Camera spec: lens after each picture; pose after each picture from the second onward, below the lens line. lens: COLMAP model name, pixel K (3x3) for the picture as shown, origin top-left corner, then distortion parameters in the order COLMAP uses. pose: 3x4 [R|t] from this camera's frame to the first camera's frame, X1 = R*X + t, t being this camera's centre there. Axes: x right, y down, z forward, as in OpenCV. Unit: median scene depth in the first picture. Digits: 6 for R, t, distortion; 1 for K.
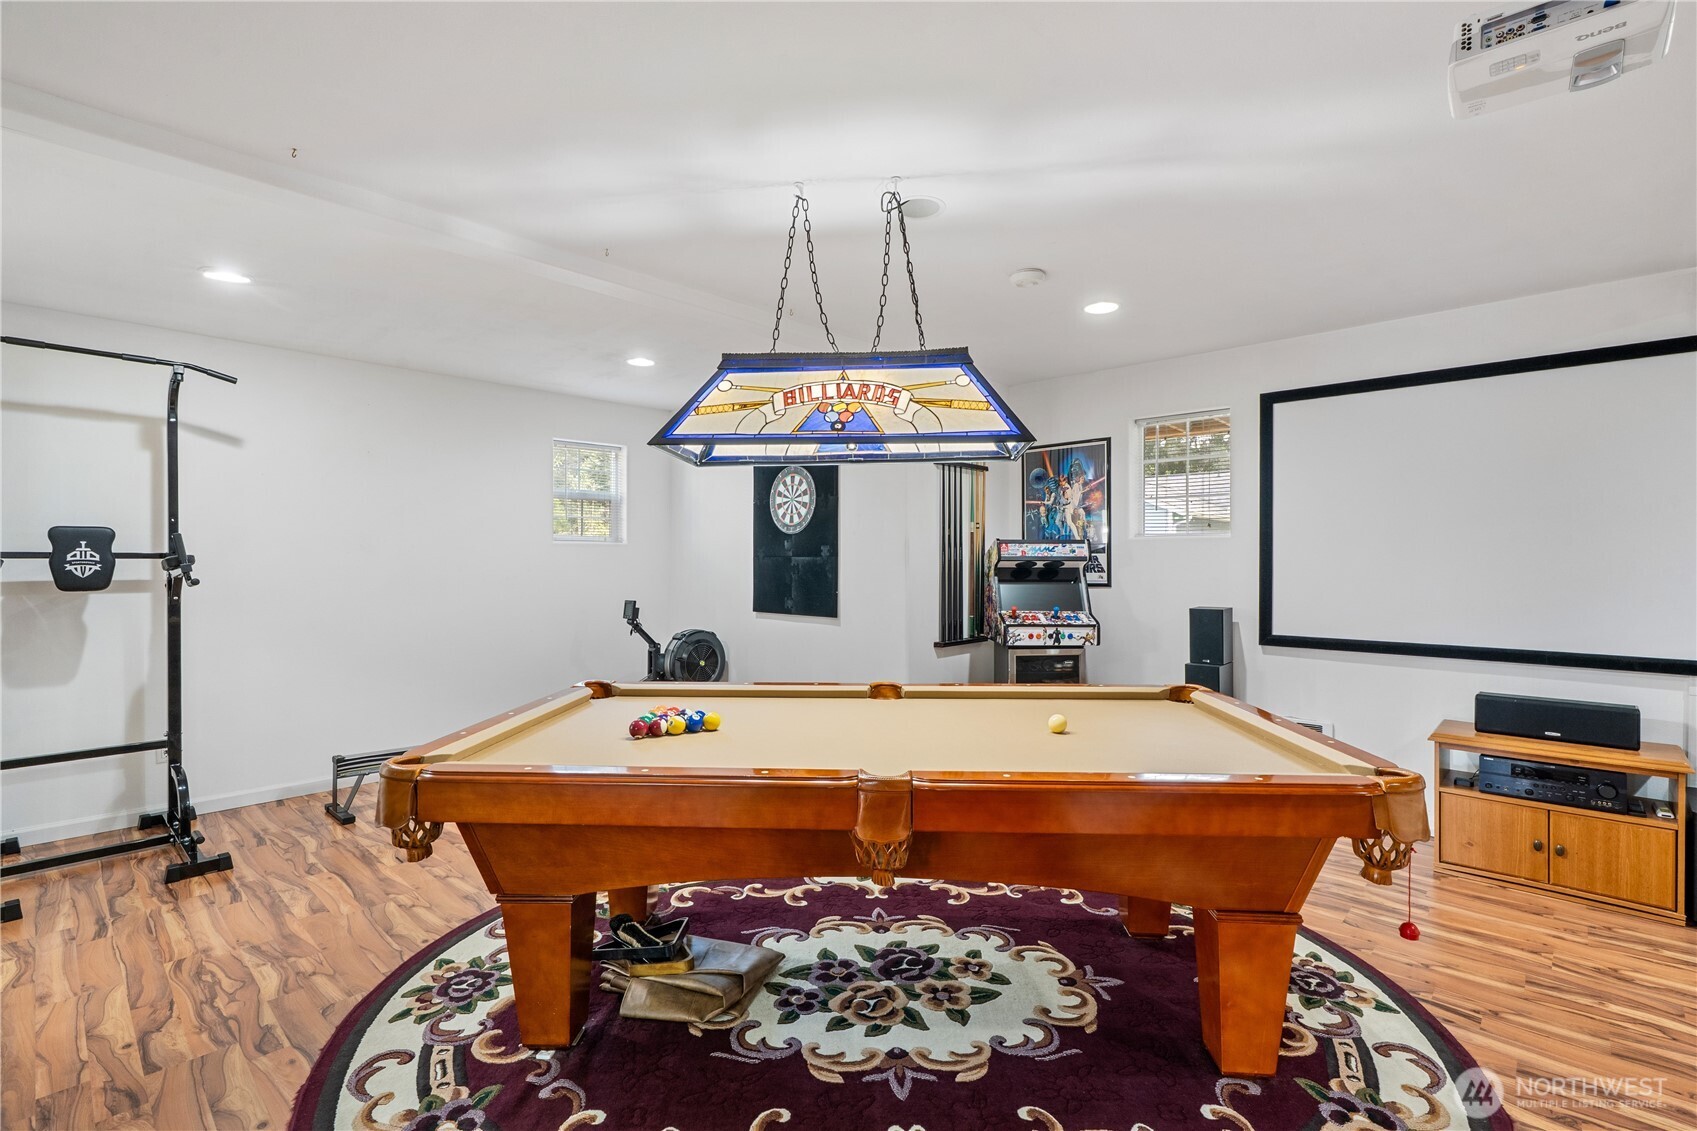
lens RADIAL K [[752.7, 0, 852.9], [0, 752.7, 563.9], [0, 0, 1]] dist [-0.012064, 0.002240]
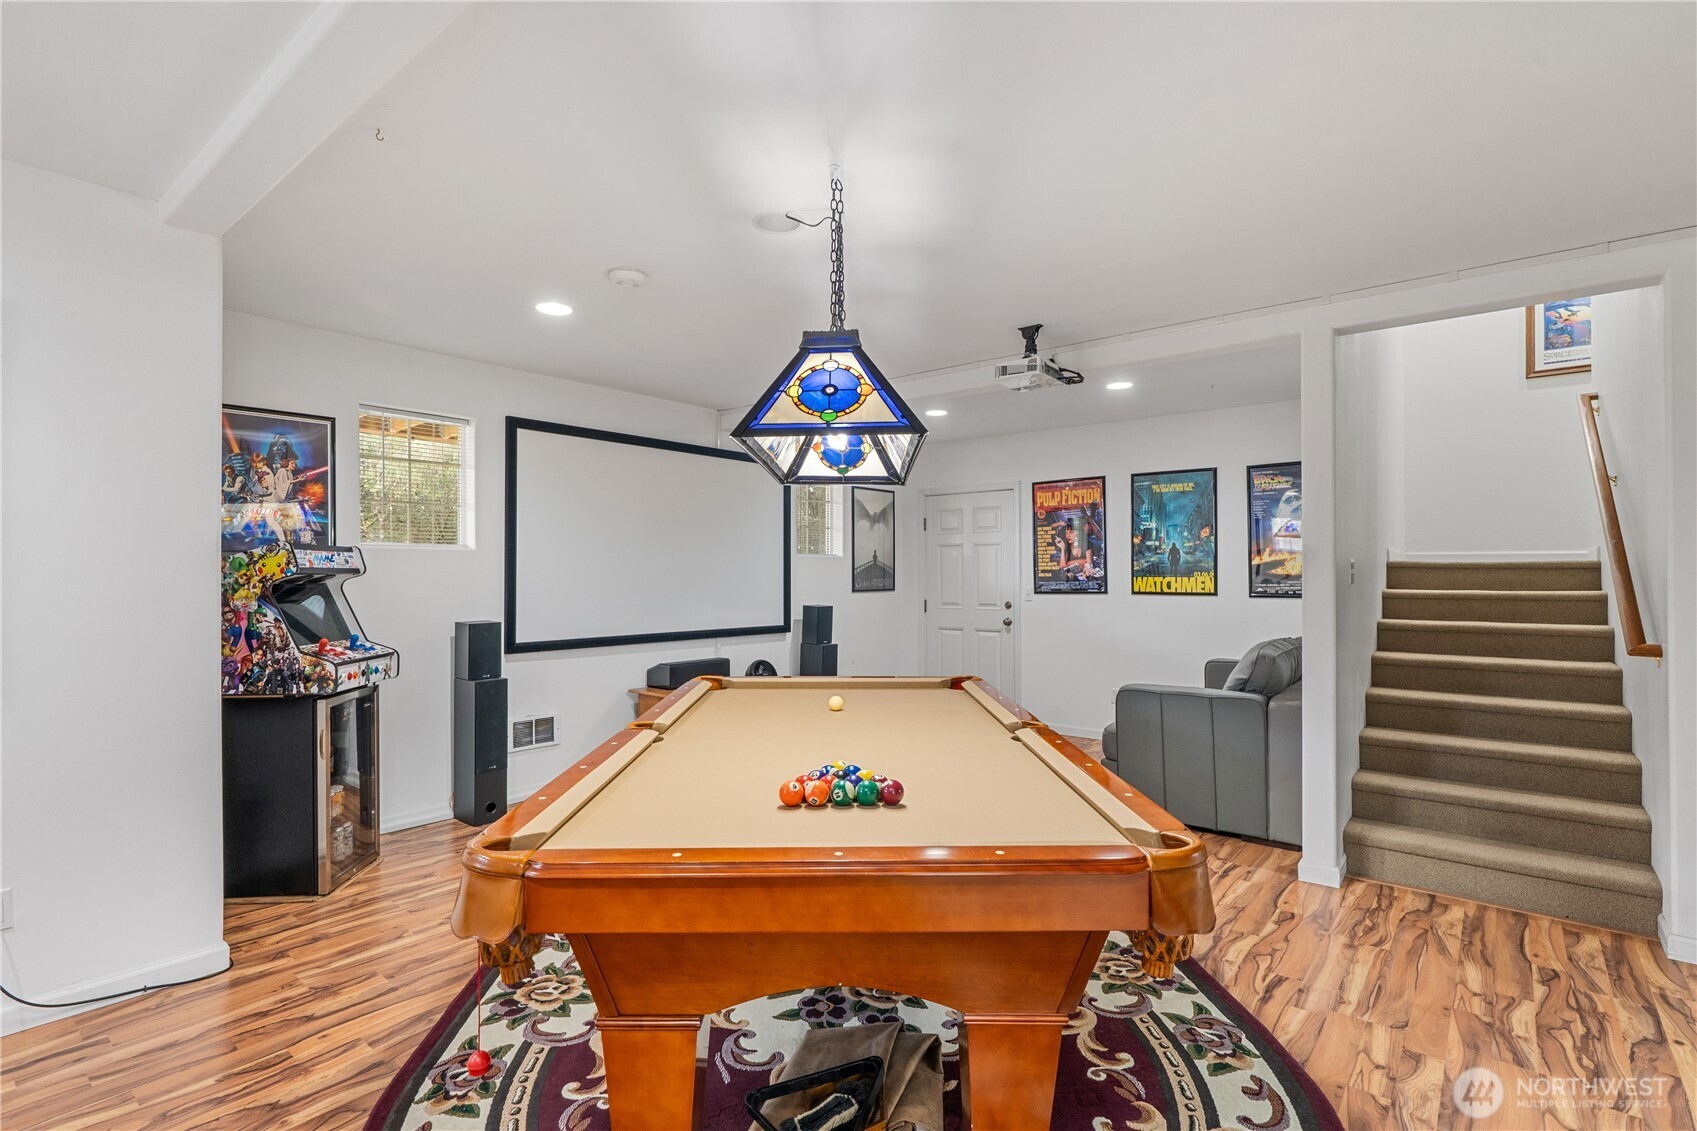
lens RADIAL K [[808.2, 0, 826.6], [0, 808.2, 559.6], [0, 0, 1]] dist [-0.004400, -0.000487]
pose [[-0.044268, 0.017806, 0.998861, -0.611017], [0.006291, 0.999826, -0.017544, -0.001382], [-0.999000, 0.005507, -0.044373, 0.606539]]
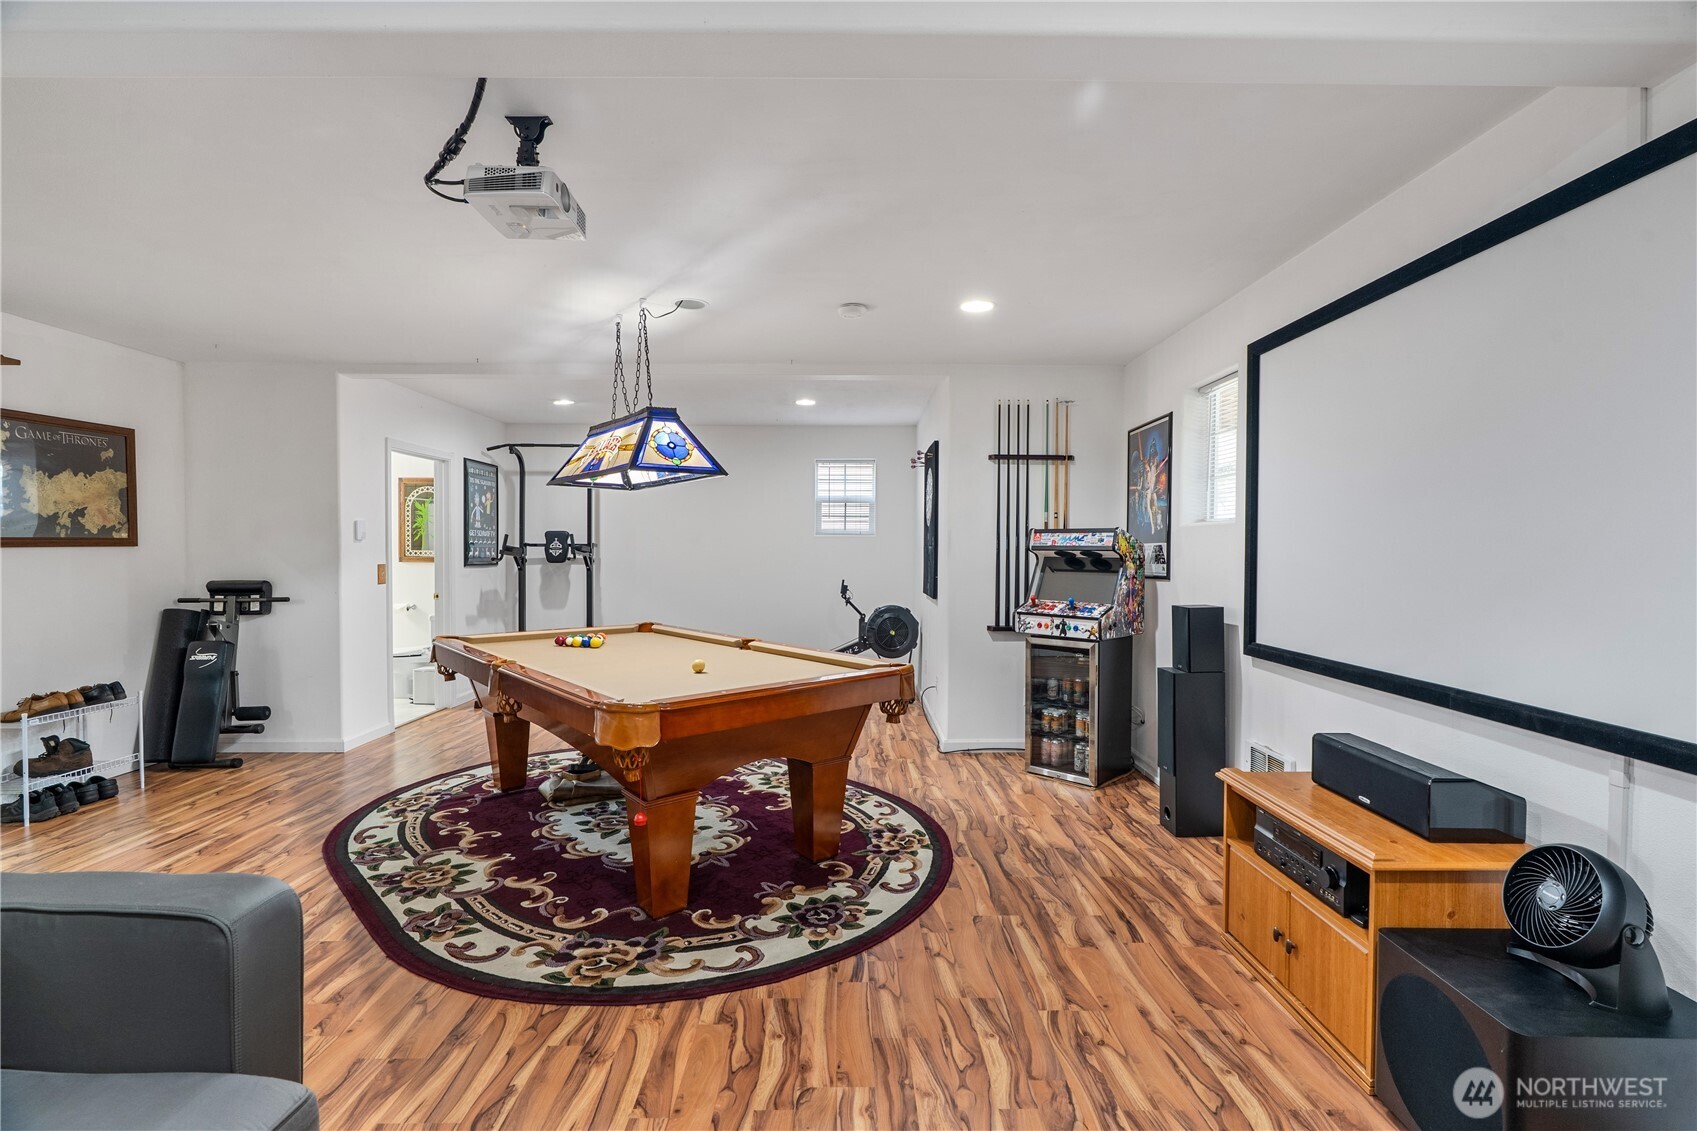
lens RADIAL K [[752.7, 0, 866.6], [0, 752.7, 563.7], [0, 0, 1]] dist [-0.012064, 0.002240]
pose [[0.706686, 0.016901, -0.707325, 0.835106], [-0.006936, 0.999832, 0.016960, -0.001728], [0.707493, -0.007079, 0.706685, 0.133895]]
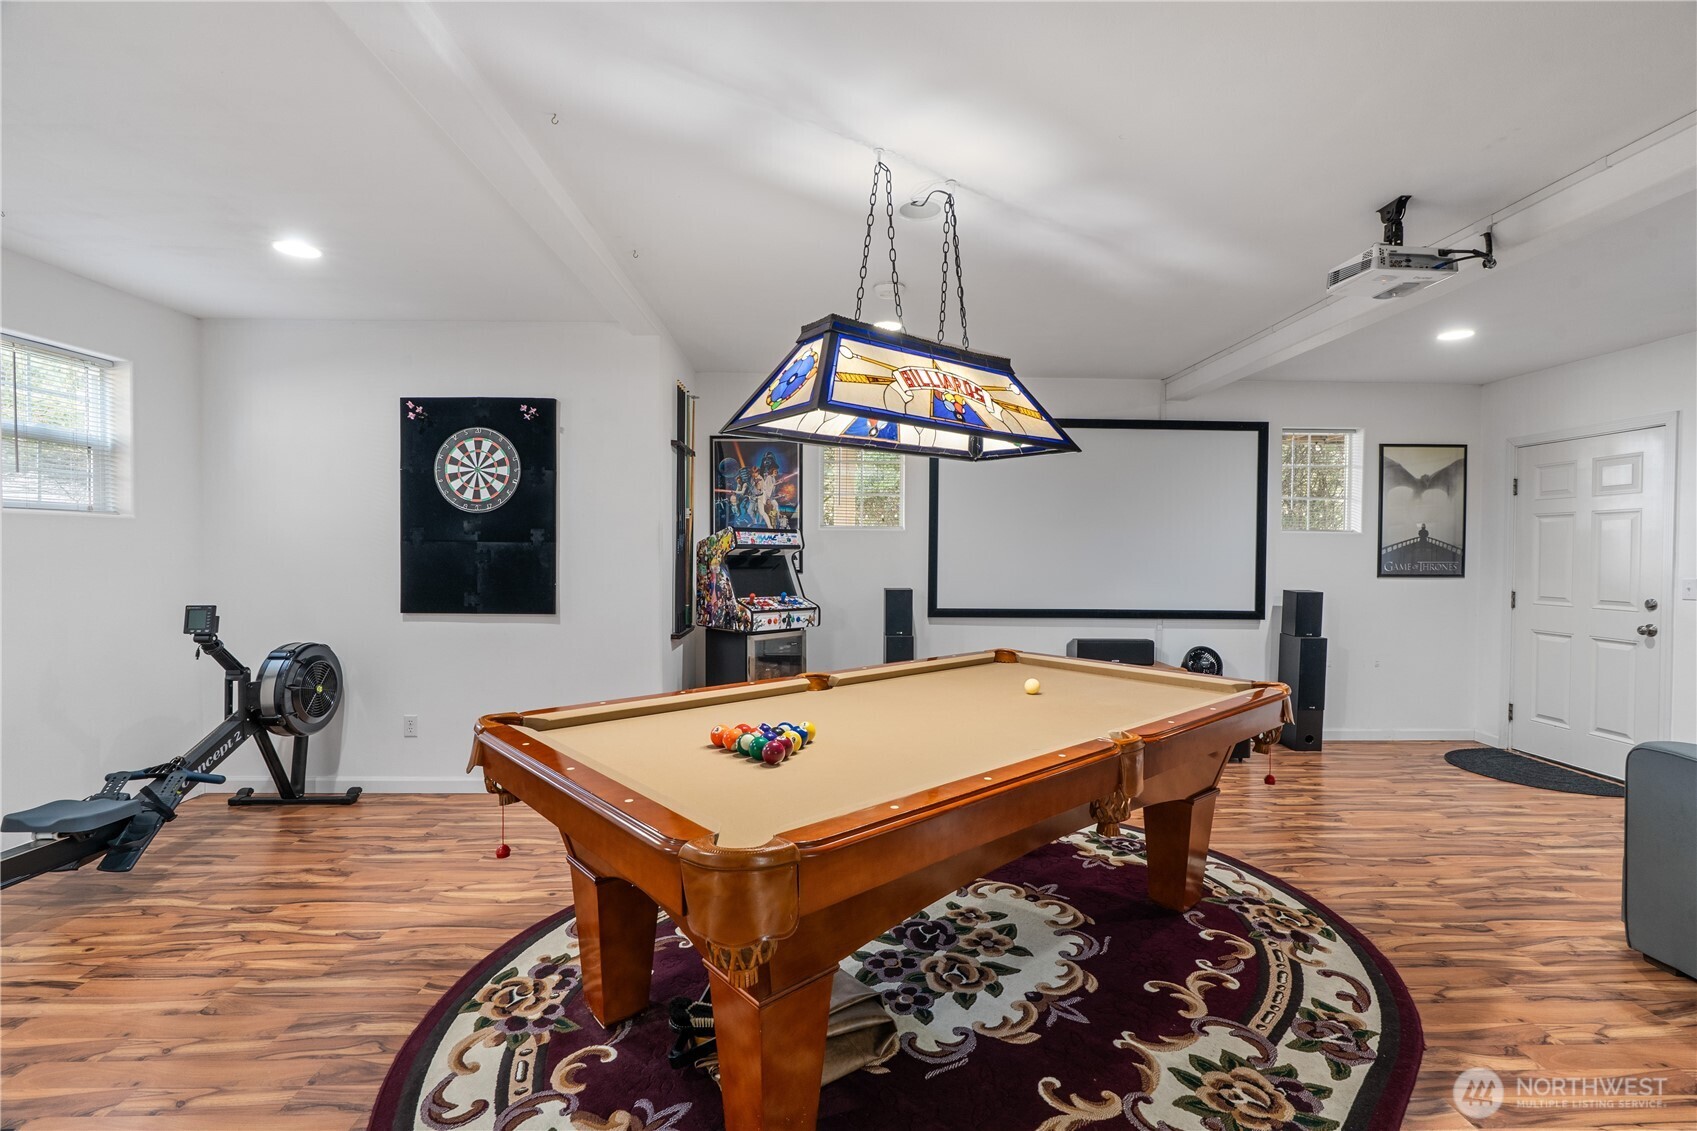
lens RADIAL K [[752.7, 0, 838.8], [0, 752.7, 561.7], [0, 0, 1]] dist [-0.012064, 0.002240]
pose [[0.720756, -0.005462, 0.693167, -0.440934], [-0.004486, 0.999911, 0.012544, 0.000416], [-0.693174, -0.012151, 0.720668, 0.199201]]
